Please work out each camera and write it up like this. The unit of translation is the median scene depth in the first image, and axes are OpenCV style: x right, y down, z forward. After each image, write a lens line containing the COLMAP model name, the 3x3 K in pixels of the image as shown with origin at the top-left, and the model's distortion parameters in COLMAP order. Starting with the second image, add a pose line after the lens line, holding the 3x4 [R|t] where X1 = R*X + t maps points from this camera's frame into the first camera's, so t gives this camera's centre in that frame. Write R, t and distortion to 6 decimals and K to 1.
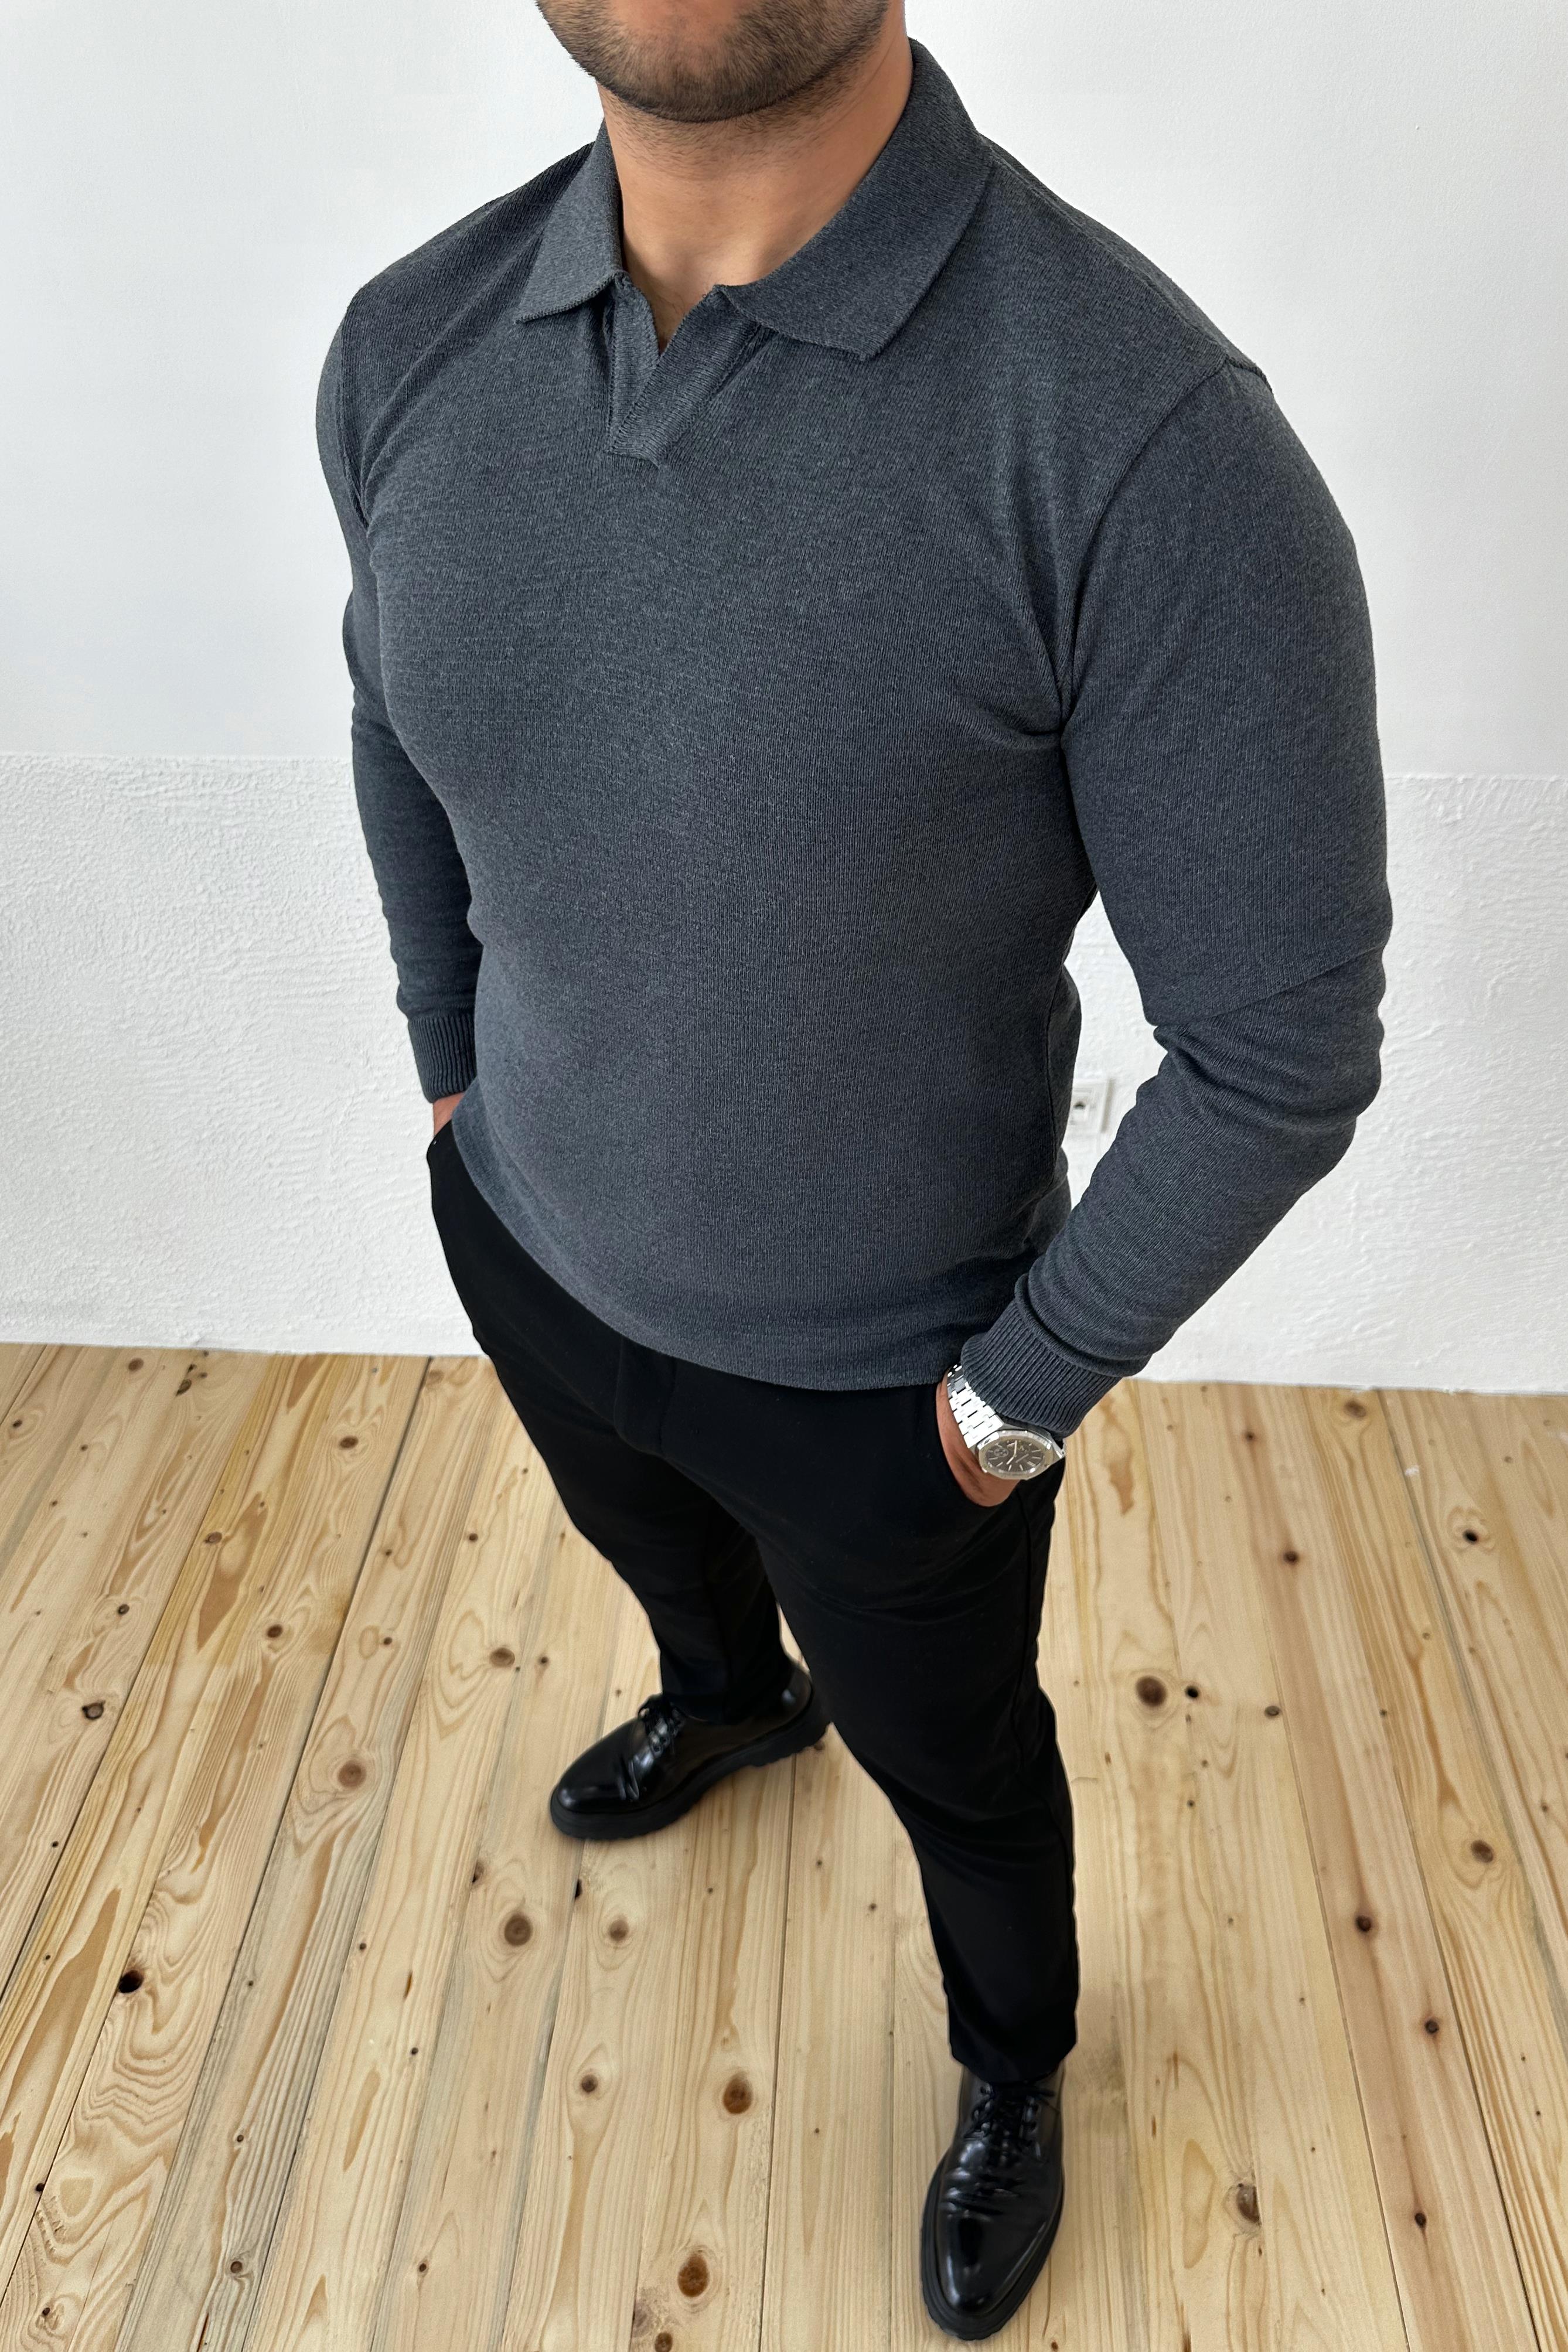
lens RADIAL K [[1659.2, 0, 779.6], [0, 1659.2, 1157.1], [0, 0, 1]] dist [-0.007606, -0.001538]
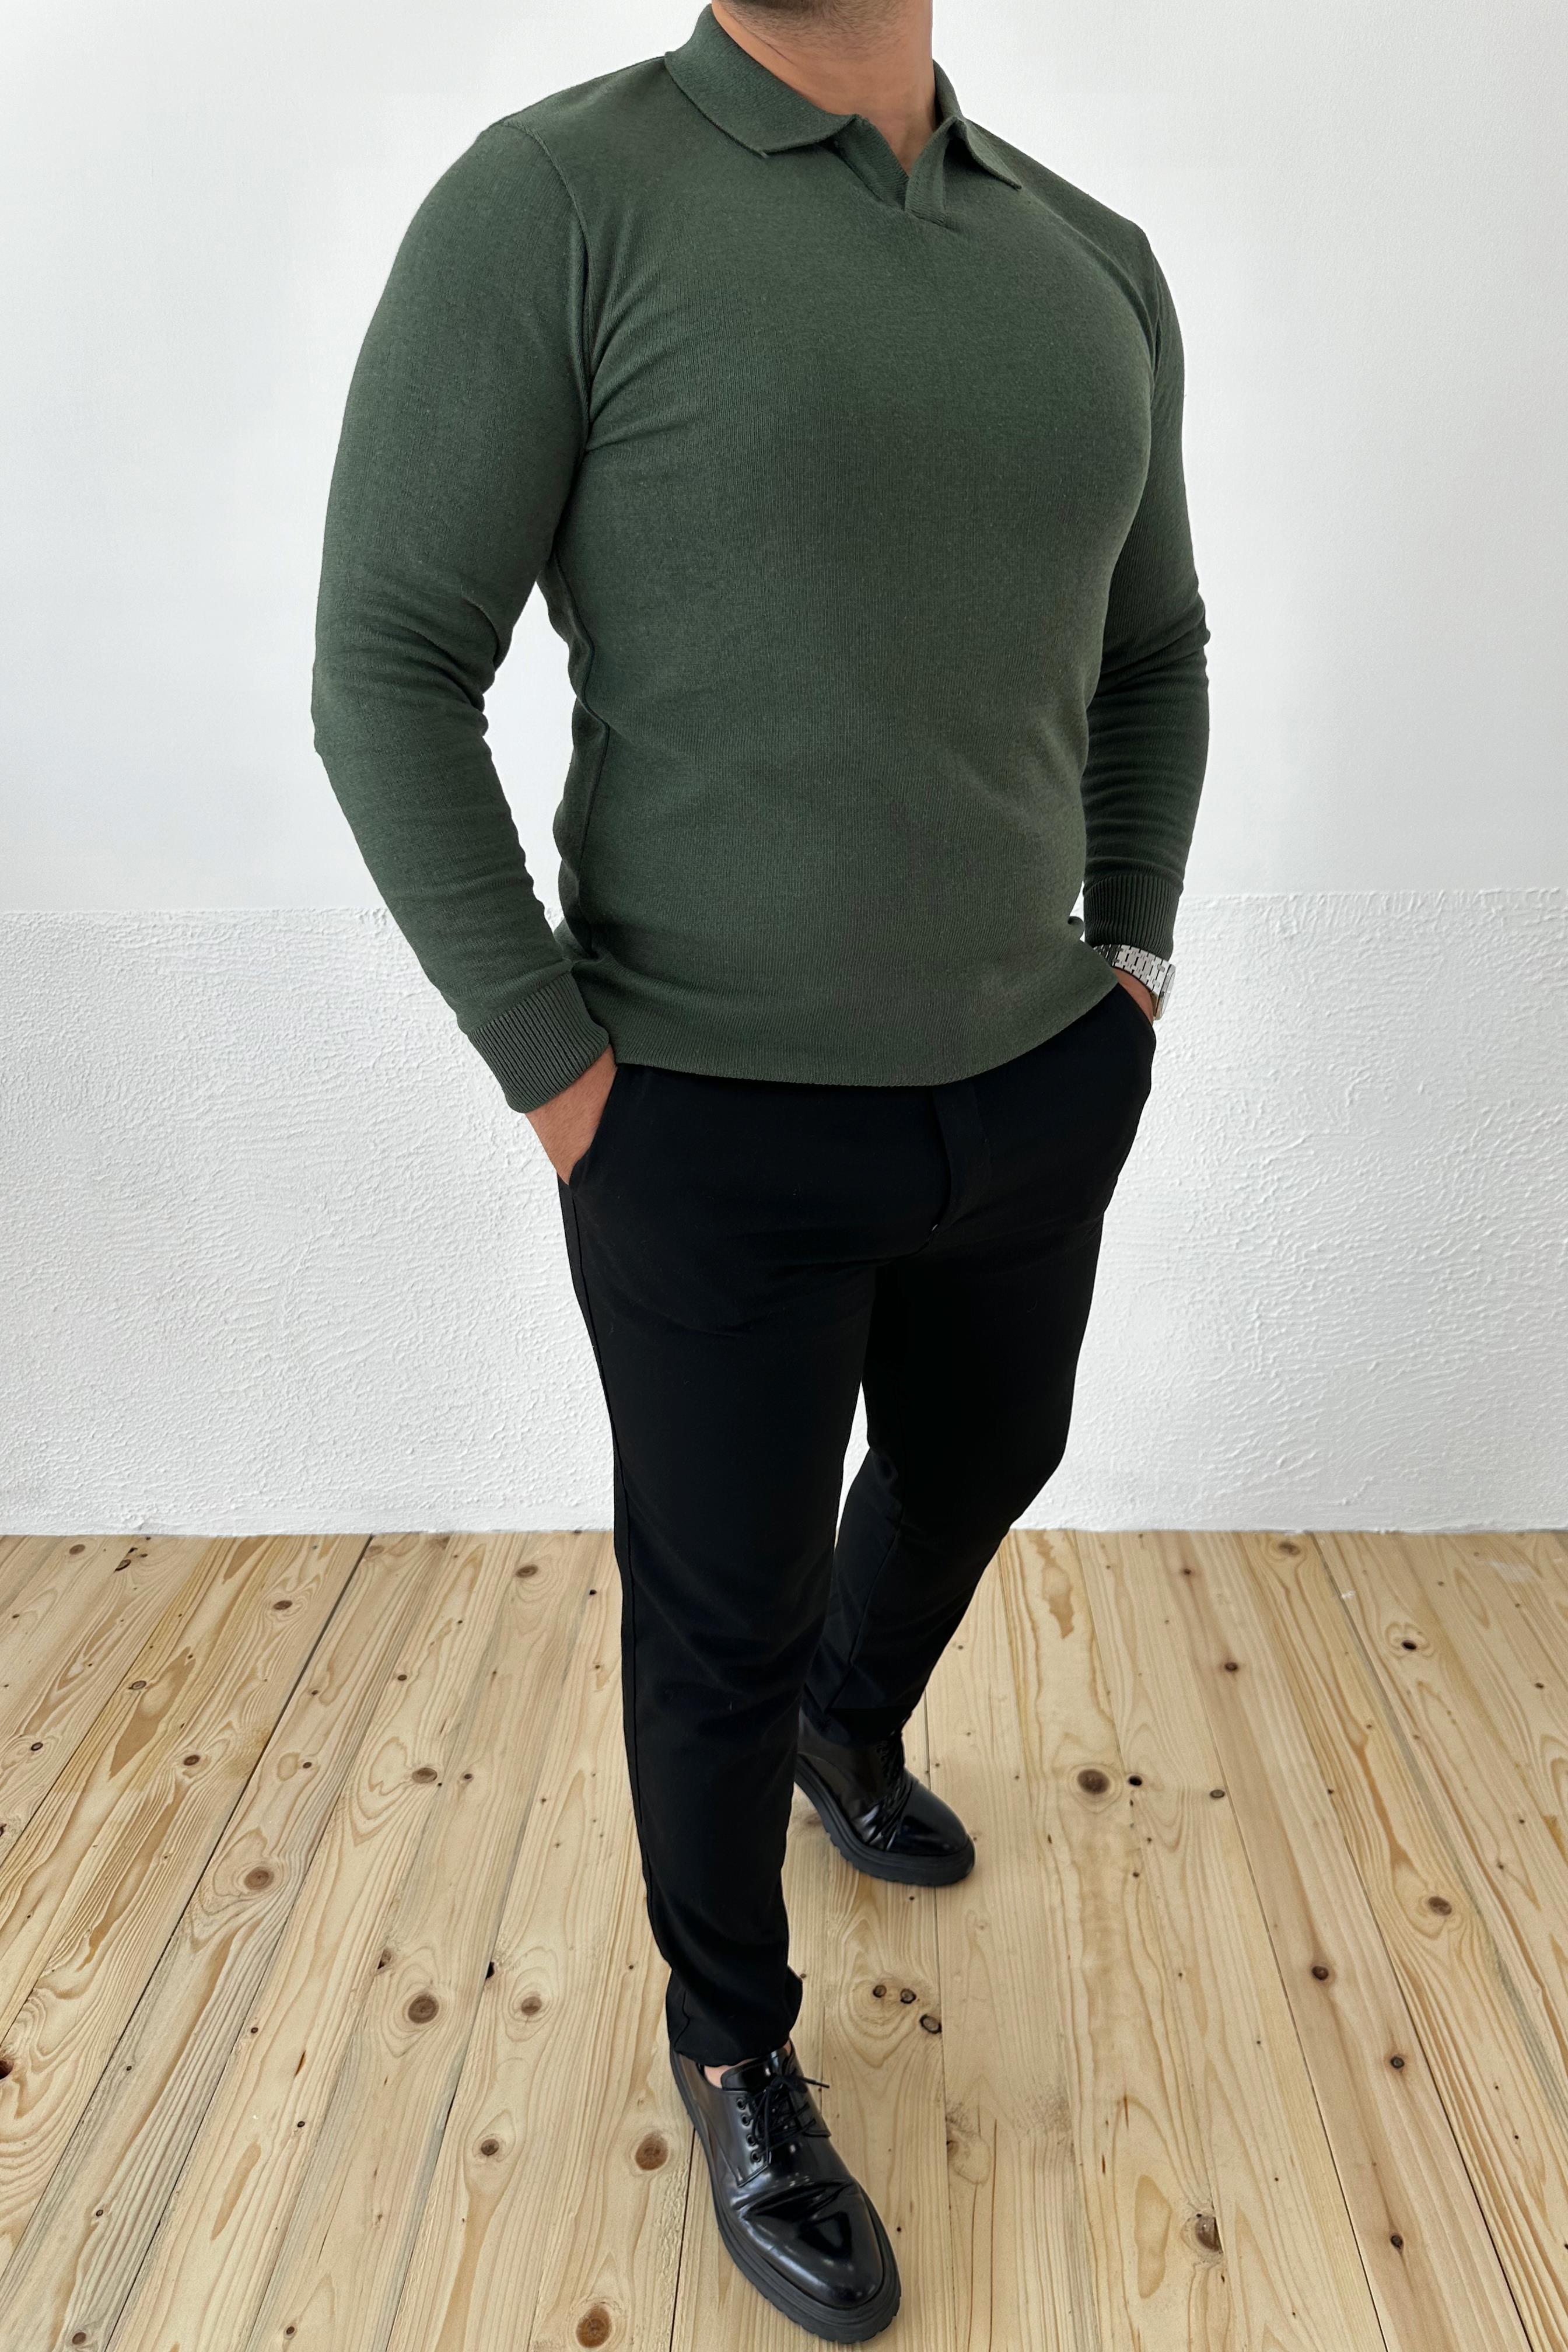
lens RADIAL K [[1659.2, 0, 802.8], [0, 1659.2, 1149.1], [0, 0, 1]] dist [-0.007606, -0.001538]
pose [[0.999632, -0.016829, 0.021291, 0.041279], [0.022589, 0.950777, -0.309052, 0.276647], [-0.015042, 0.309419, 0.950807, -0.038392]]
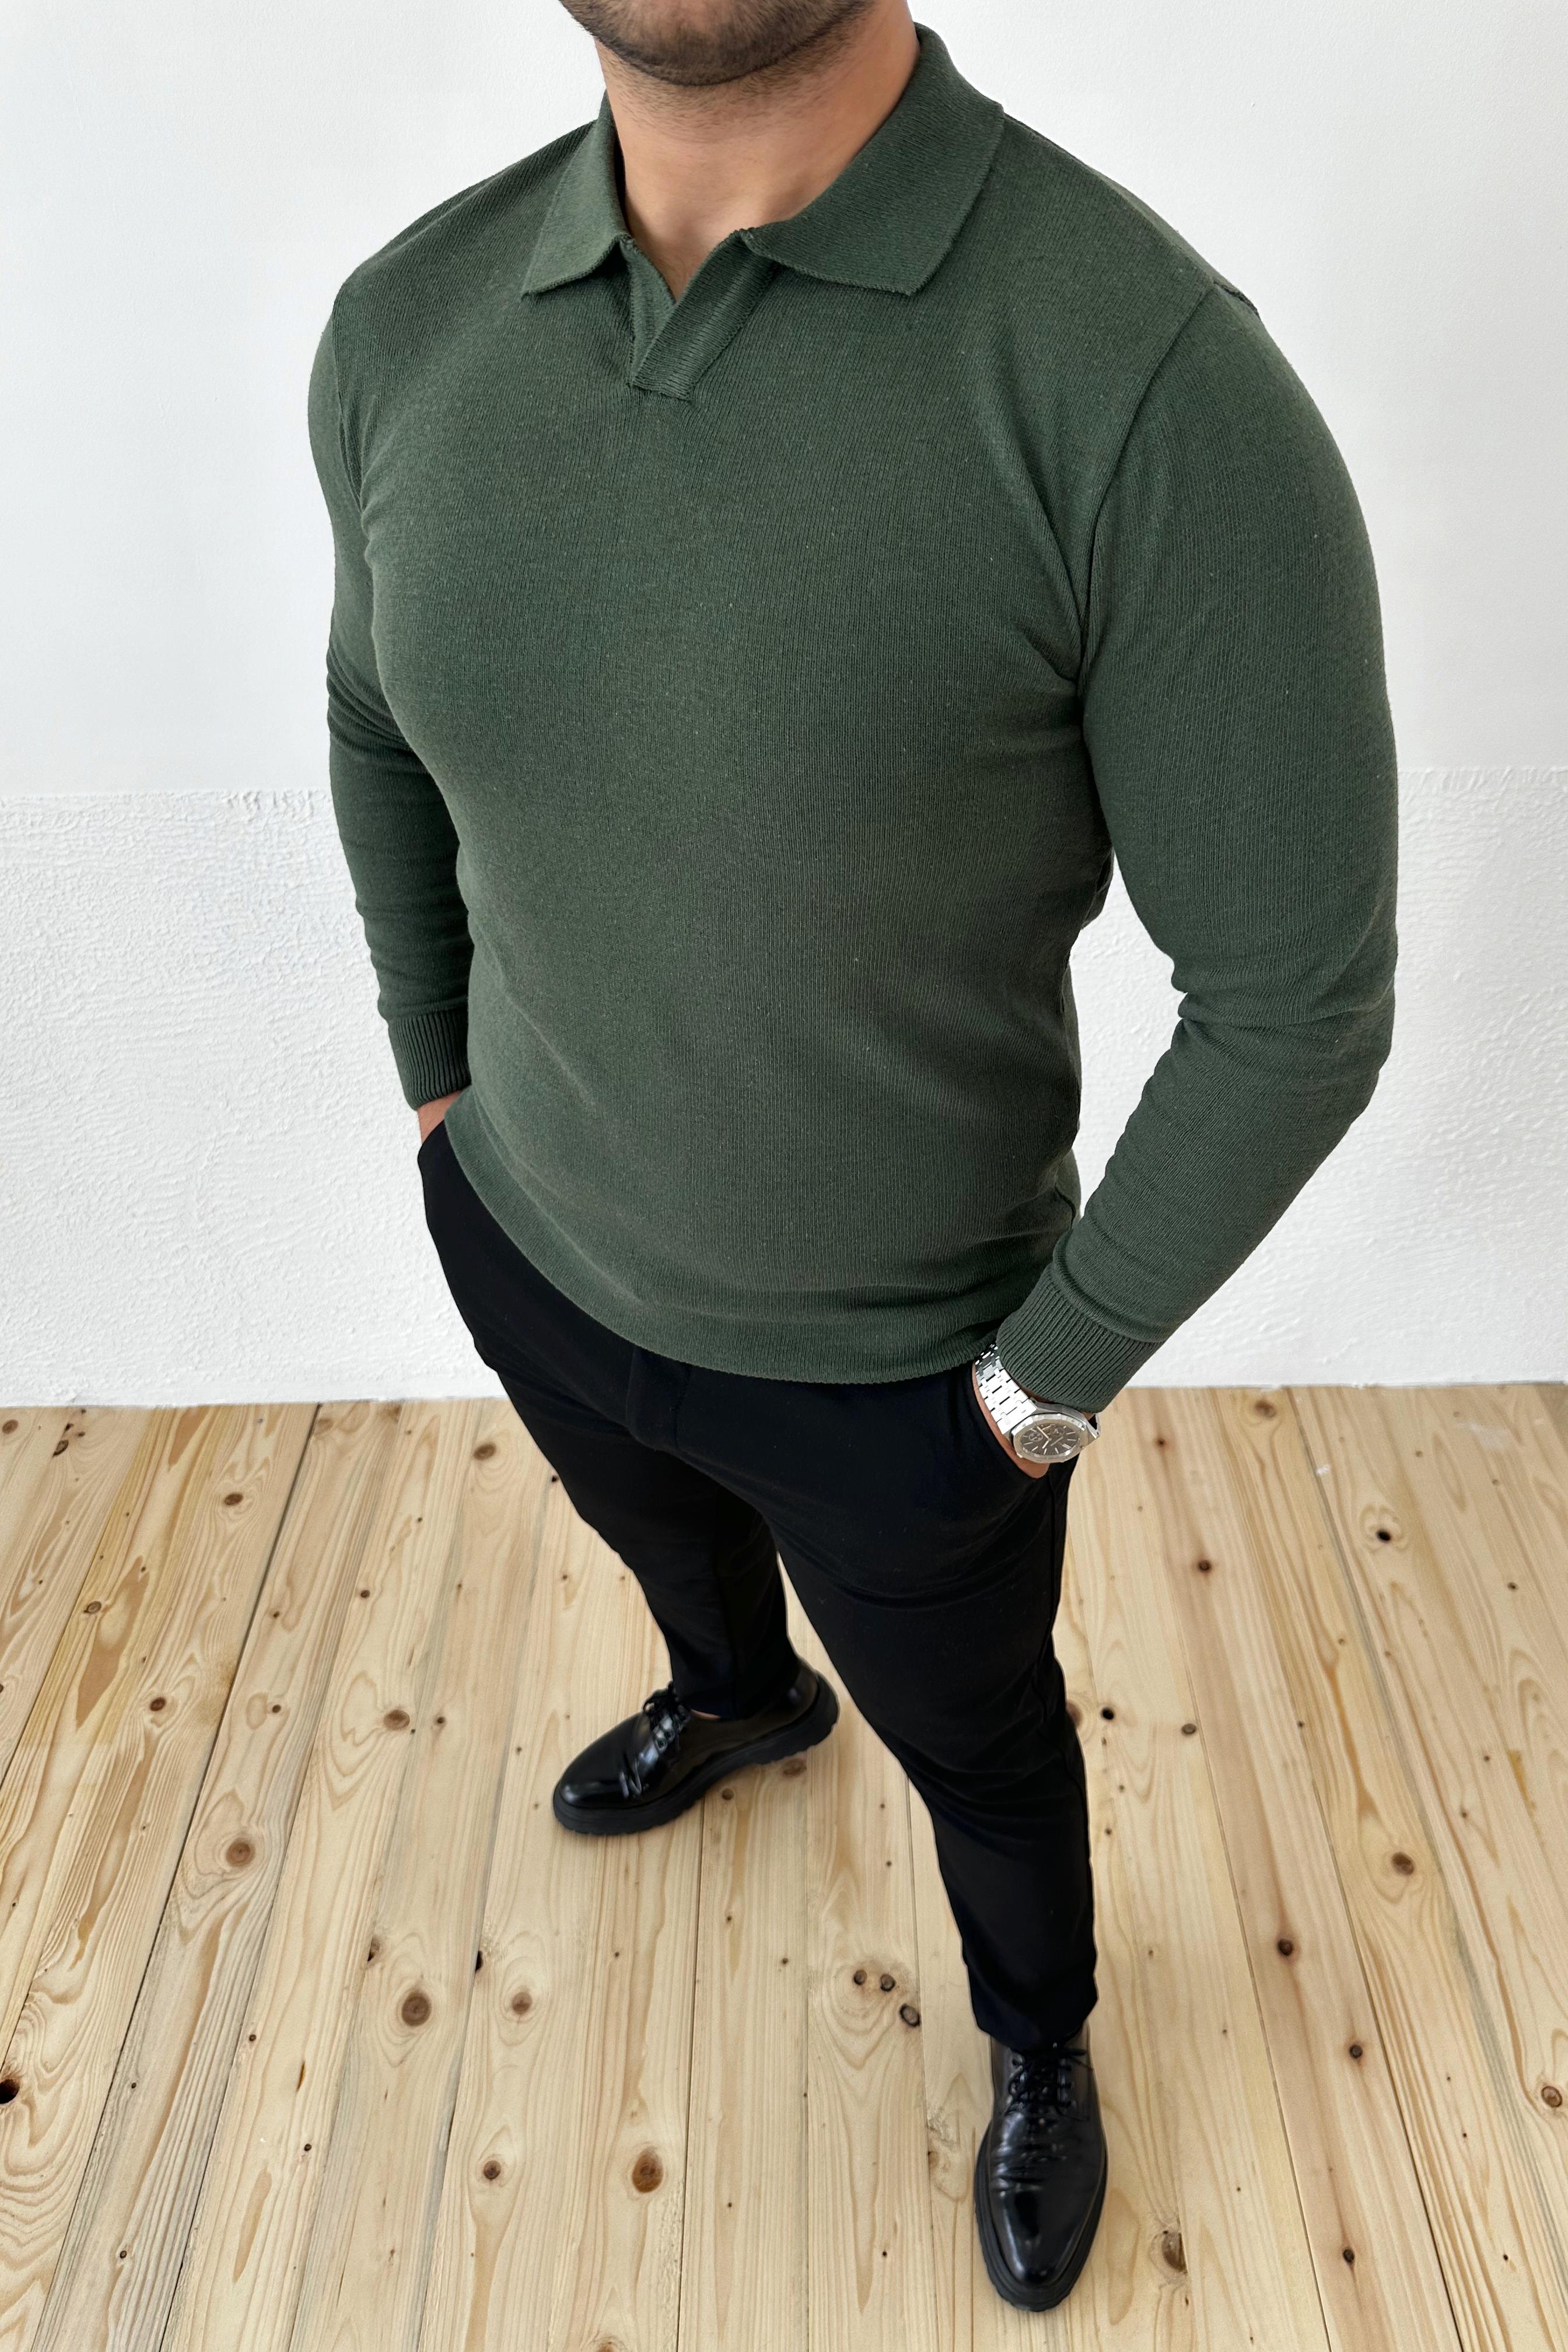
lens RADIAL K [[1659.2, 0, 790.9], [0, 1659.2, 1156.2], [0, 0, 1]] dist [-0.007606, -0.001538]
pose [[0.998120, -0.045524, 0.041039, 0.038938], [0.045297, 0.998953, 0.006455, -0.021473], [-0.041290, -0.004584, 0.999137, 0.033203]]
